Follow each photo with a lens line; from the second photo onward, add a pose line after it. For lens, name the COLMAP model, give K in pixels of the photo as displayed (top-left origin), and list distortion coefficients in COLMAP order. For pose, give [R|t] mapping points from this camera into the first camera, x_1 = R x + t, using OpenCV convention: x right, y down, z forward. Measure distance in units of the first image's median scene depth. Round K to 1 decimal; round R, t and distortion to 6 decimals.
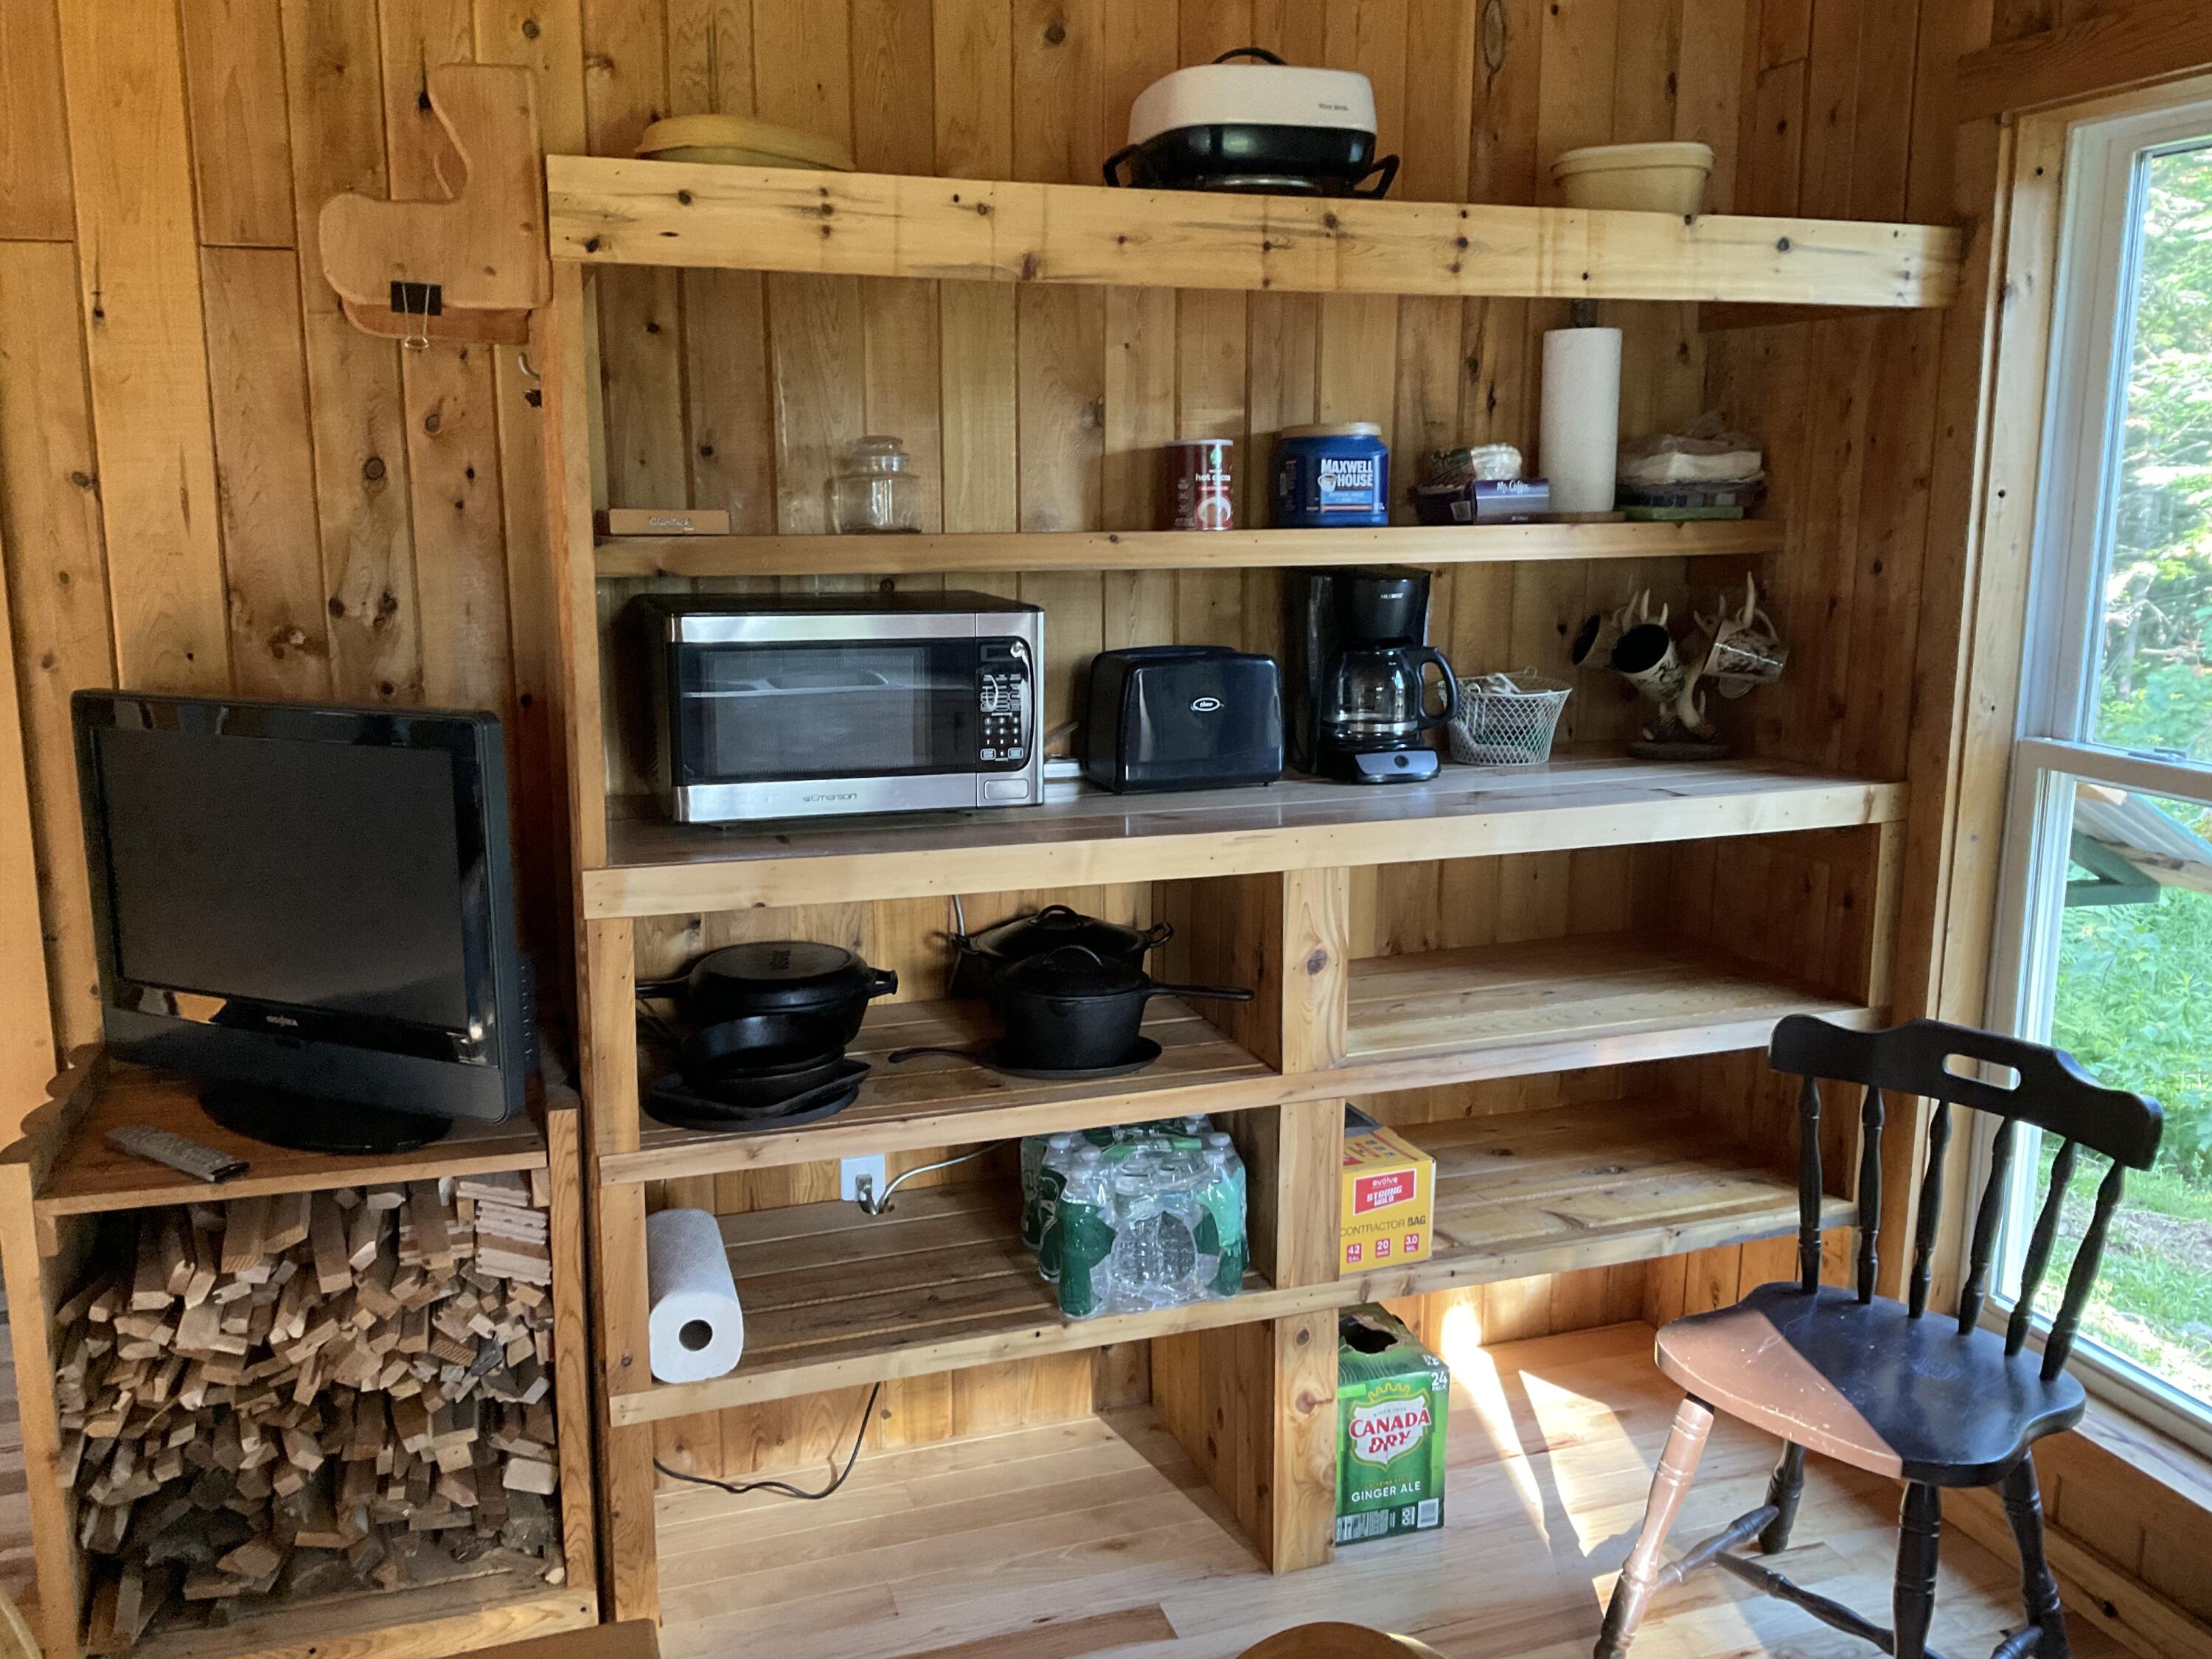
lens RADIAL K [[1808.3, 0, 1106.0], [0, 1808.3, 829.5], [0, 0, 1]] dist [0.006357, -0.004896]
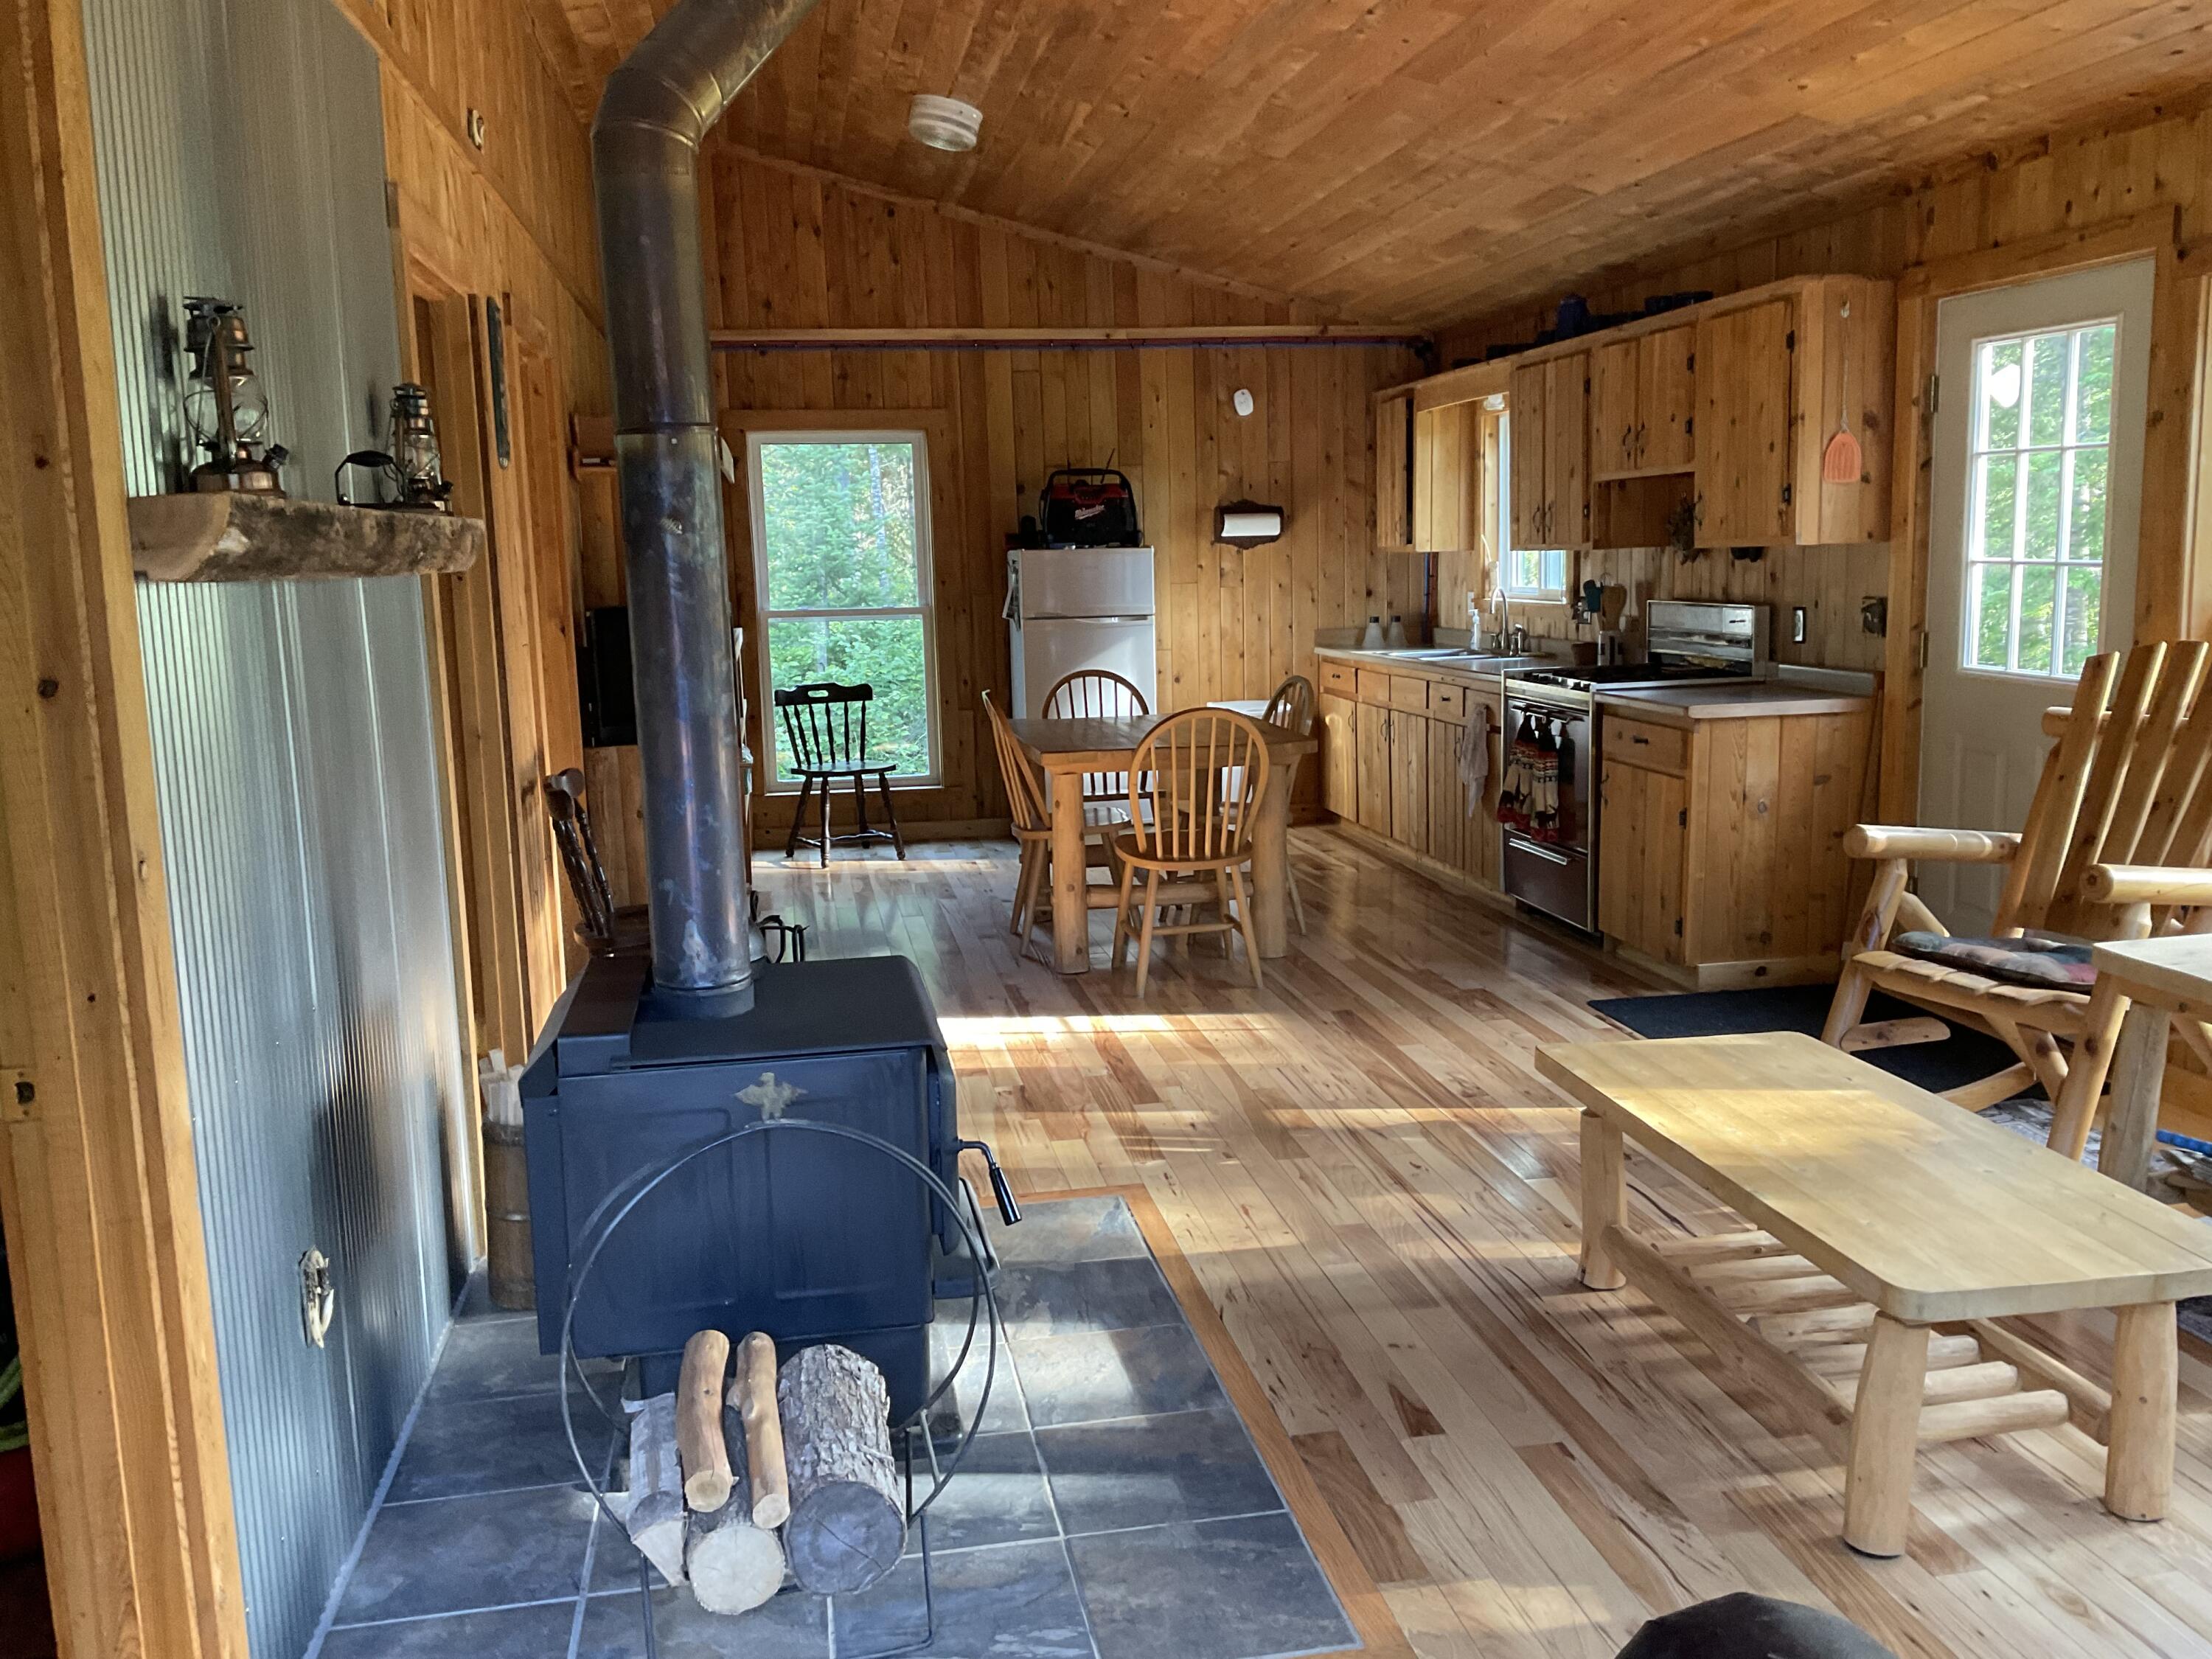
lens RADIAL K [[1808.3, 0, 1106.0], [0, 1808.3, 829.5], [0, 0, 1]] dist [0.006357, -0.004896]
pose [[0.150584, -0.162646, 0.975126, -2.897130], [0.222315, 0.966680, 0.126906, 0.062703], [-0.963276, 0.197675, 0.181725, -0.159201]]
